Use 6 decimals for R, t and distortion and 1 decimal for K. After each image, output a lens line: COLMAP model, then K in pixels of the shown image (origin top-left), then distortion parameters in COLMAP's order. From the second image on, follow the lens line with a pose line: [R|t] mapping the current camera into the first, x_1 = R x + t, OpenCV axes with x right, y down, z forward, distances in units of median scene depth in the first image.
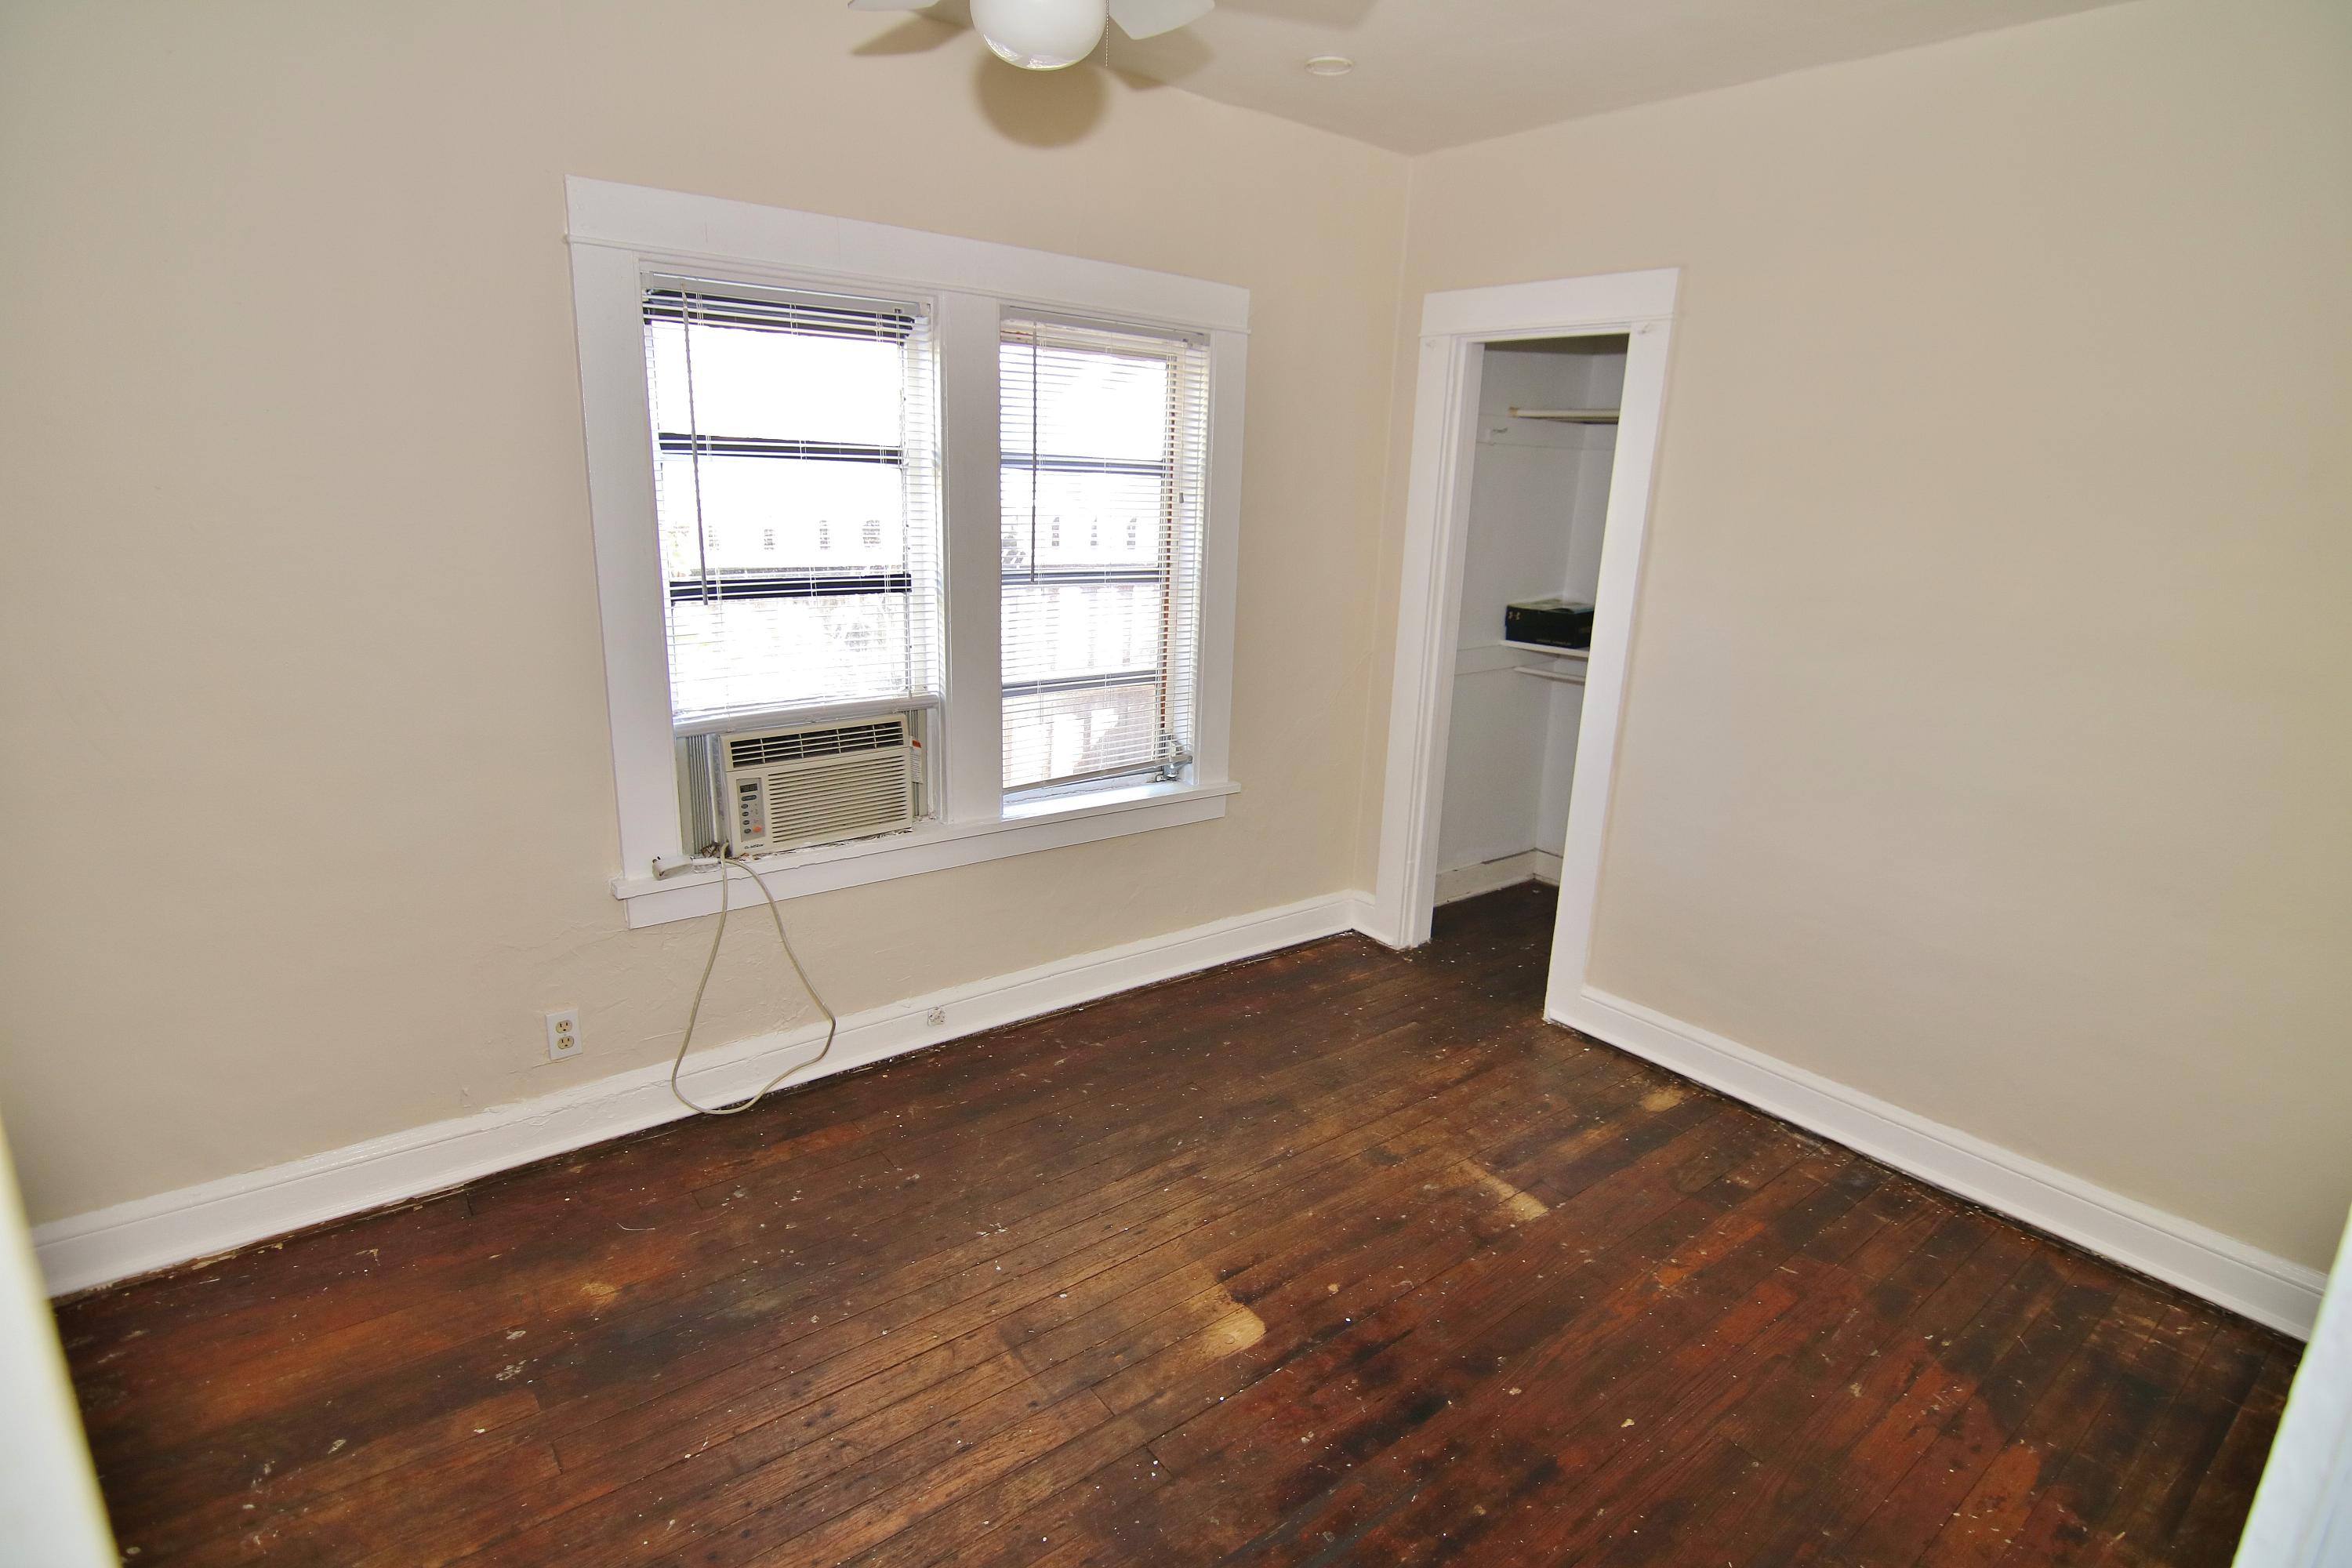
lens RADIAL K [[1187.7, 0, 1188.7], [0, 1187.7, 783.0], [0, 0, 1]] dist [-0.006602, -0.011618]
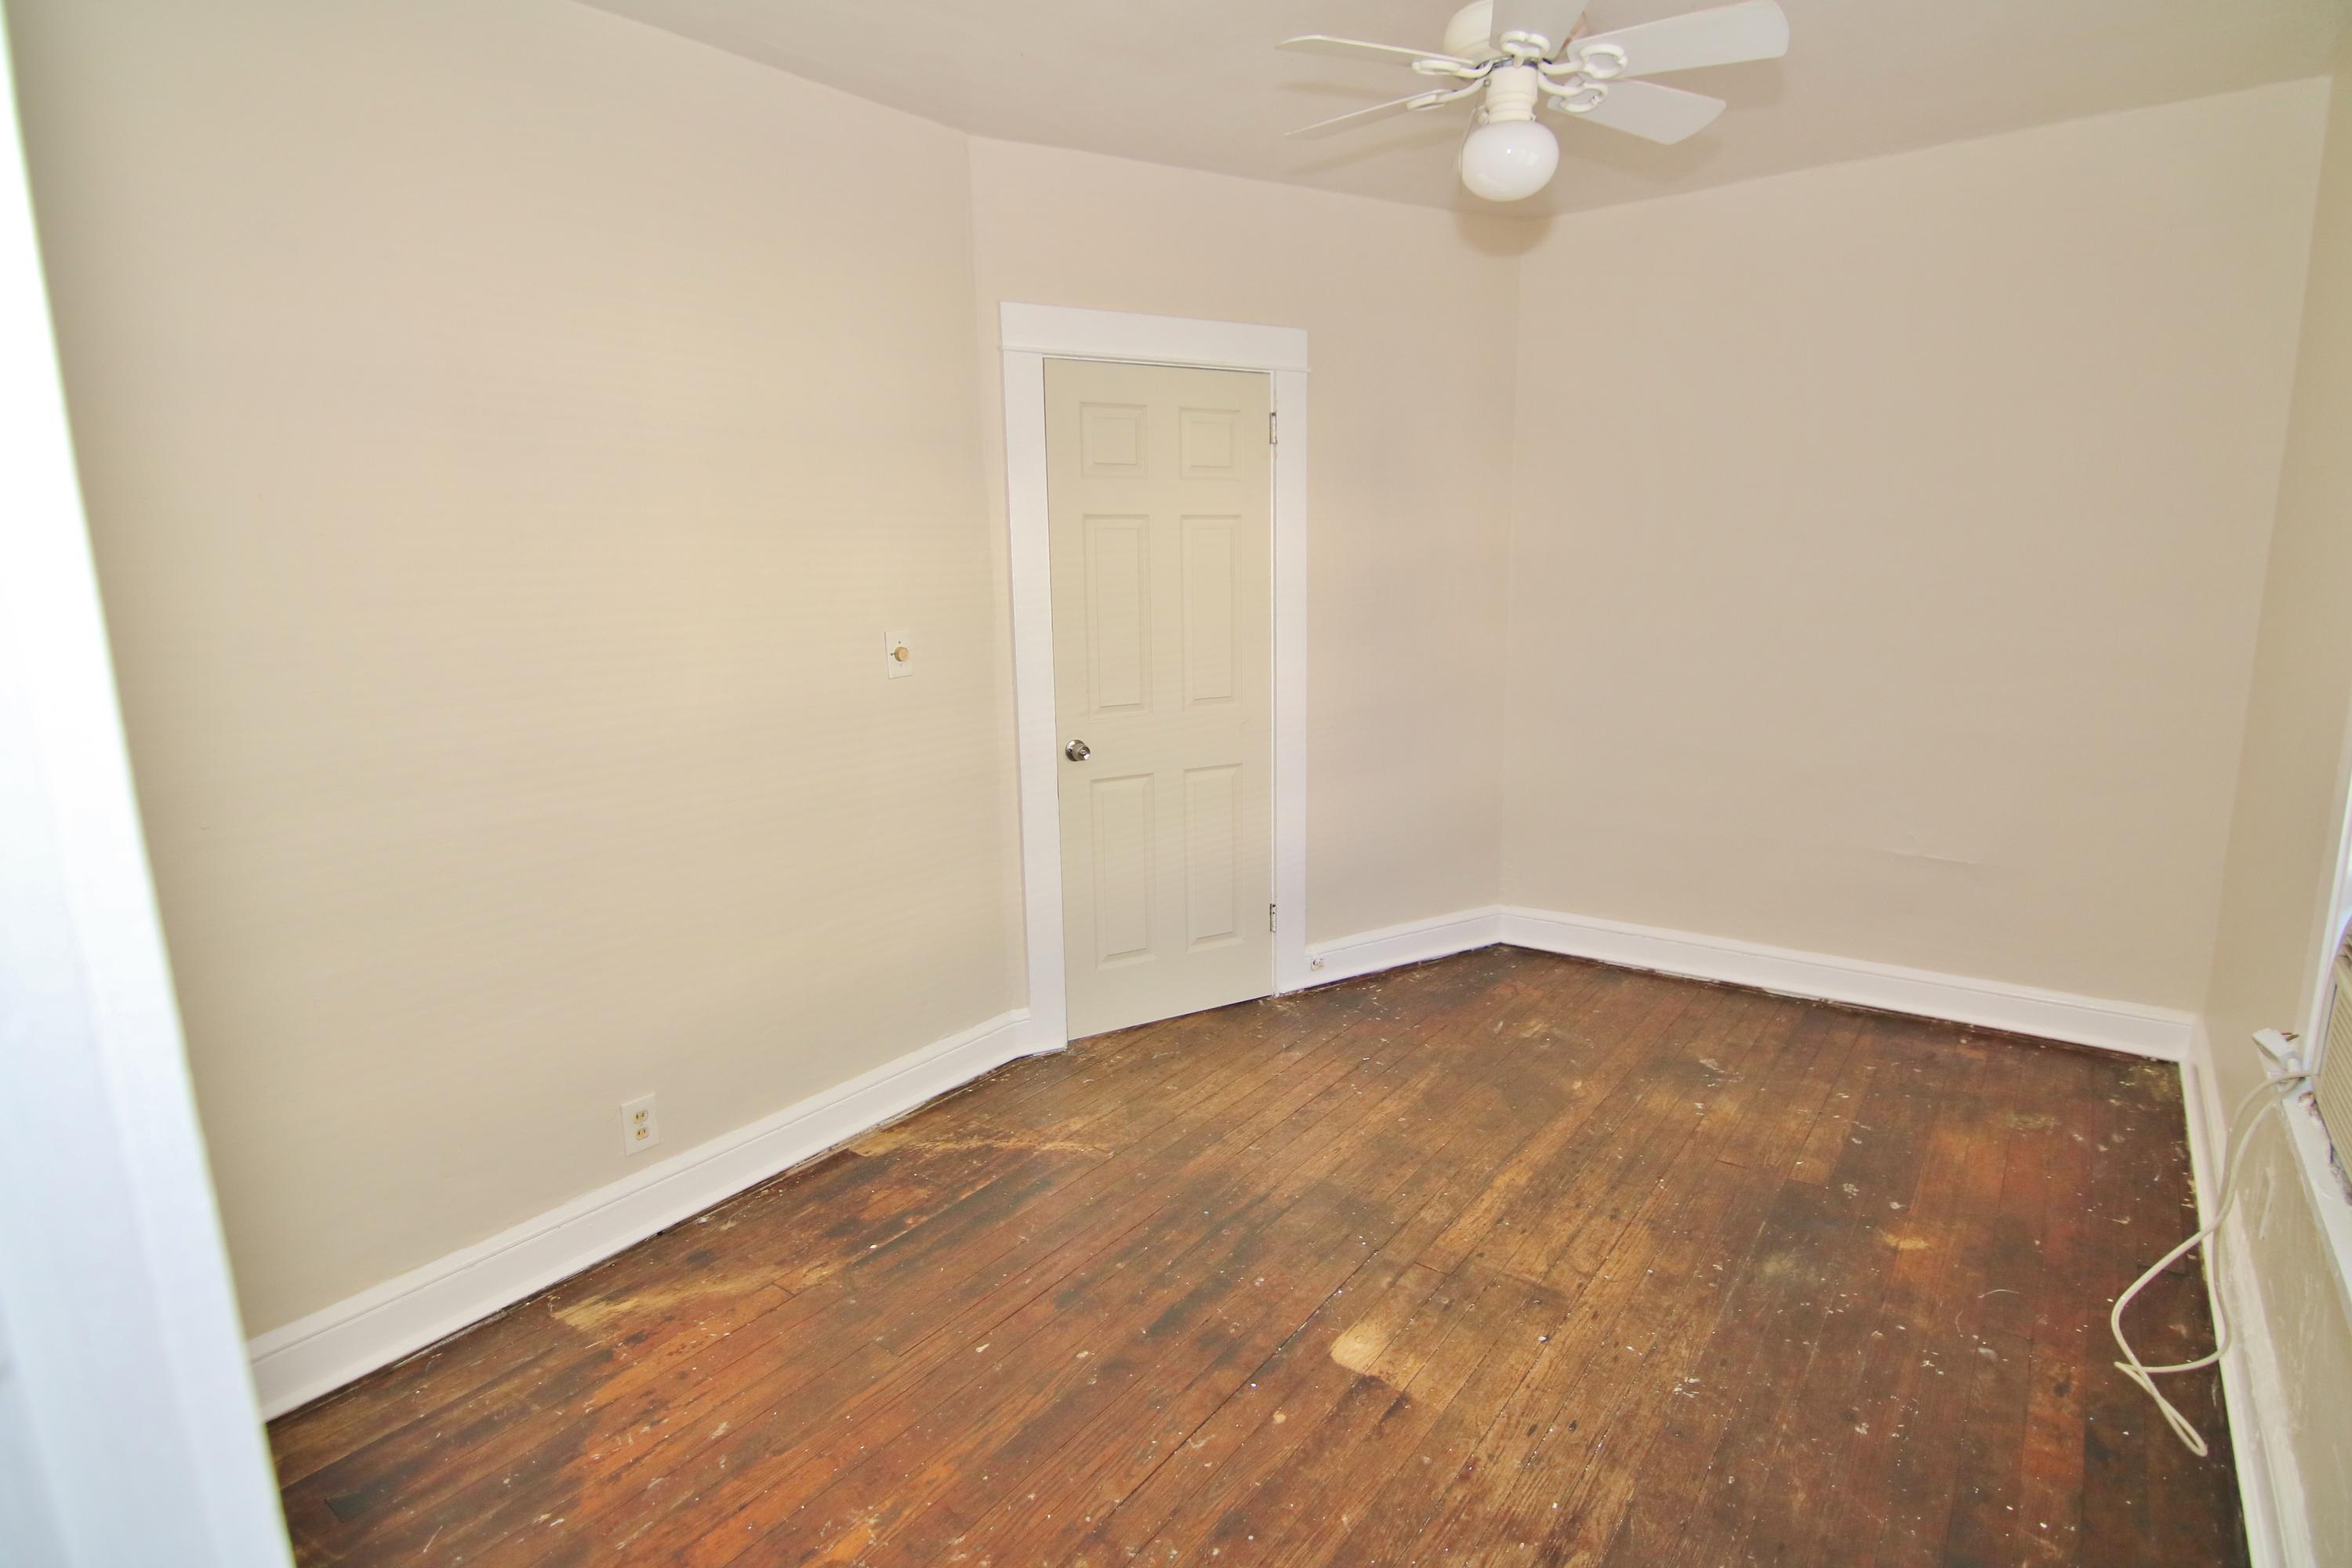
lens RADIAL K [[1187.7, 0, 1188.7], [0, 1187.7, 783.0], [0, 0, 1]] dist [-0.006602, -0.011618]
pose [[-0.966901, 0.031419, -0.253212, 0.416370], [-0.079111, 0.906569, 0.414577, -0.363218], [0.242579, 0.420886, -0.874077, 1.653346]]
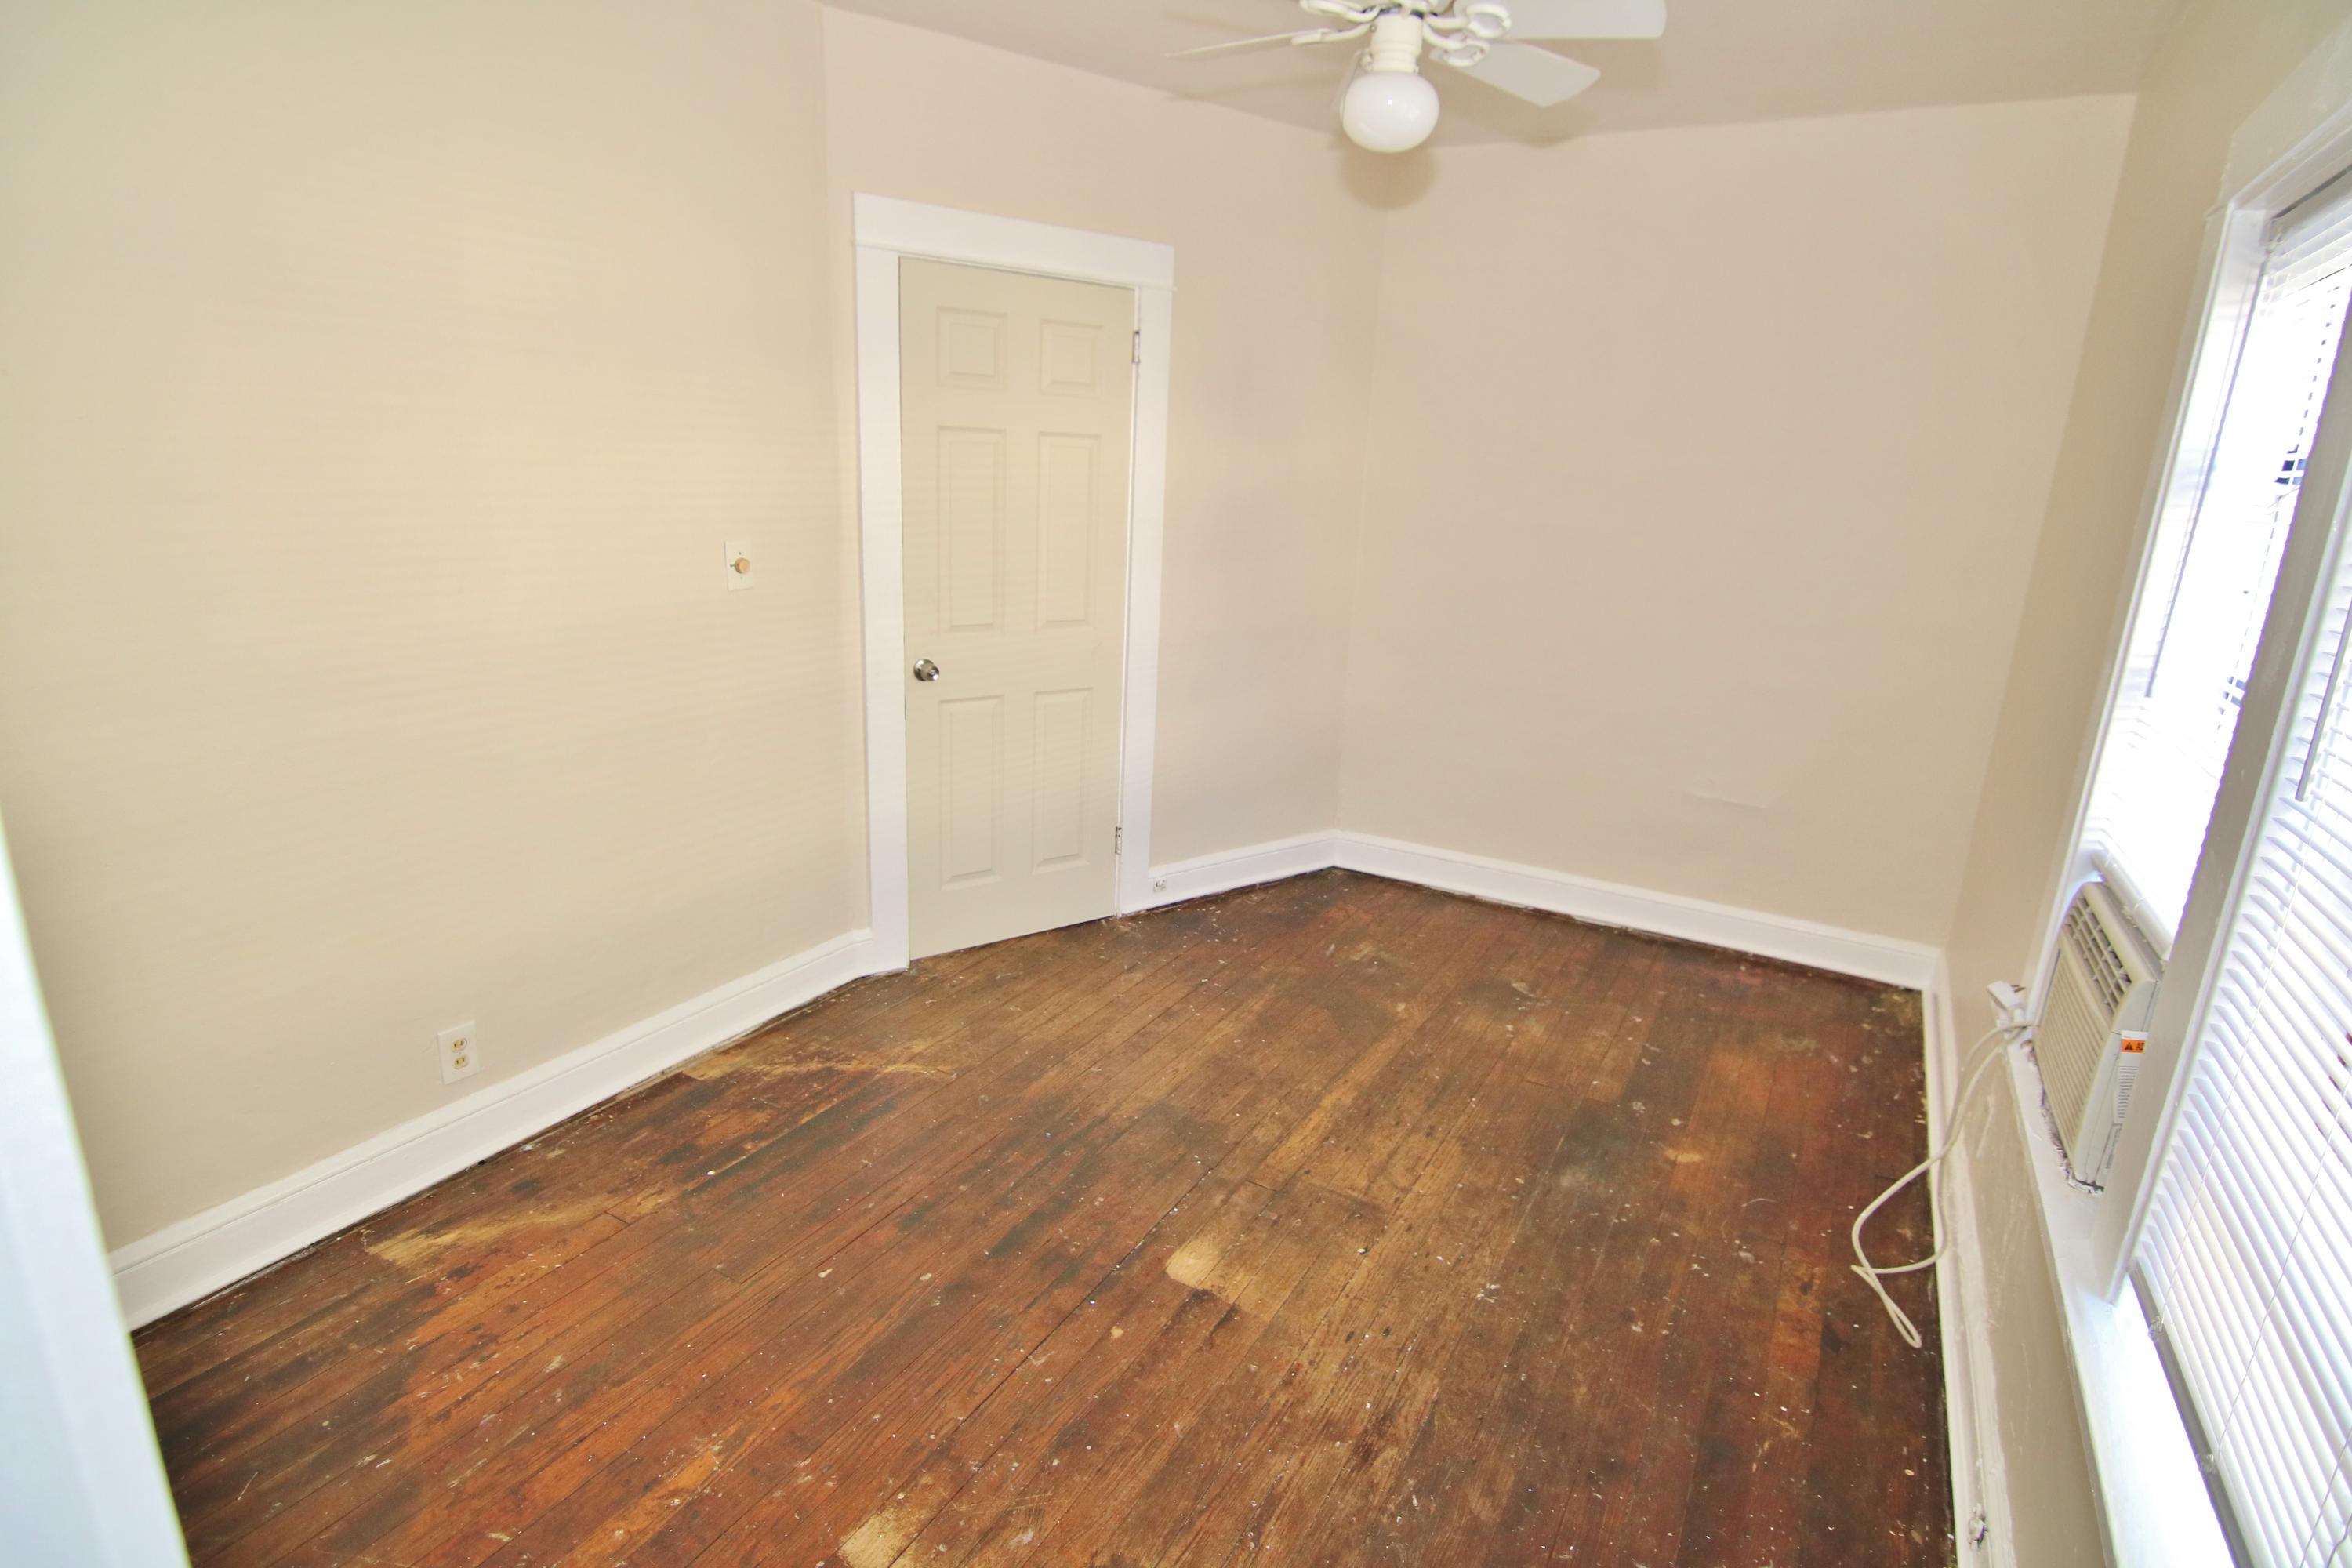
lens RADIAL K [[1187.7, 0, 1188.7], [0, 1187.7, 783.0], [0, 0, 1]] dist [-0.006602, -0.011618]
pose [[-0.924752, 0.026864, -0.379620, 0.432948], [-0.169233, 0.864426, 0.473422, -0.399359], [0.340871, 0.502042, -0.794833, 1.639975]]
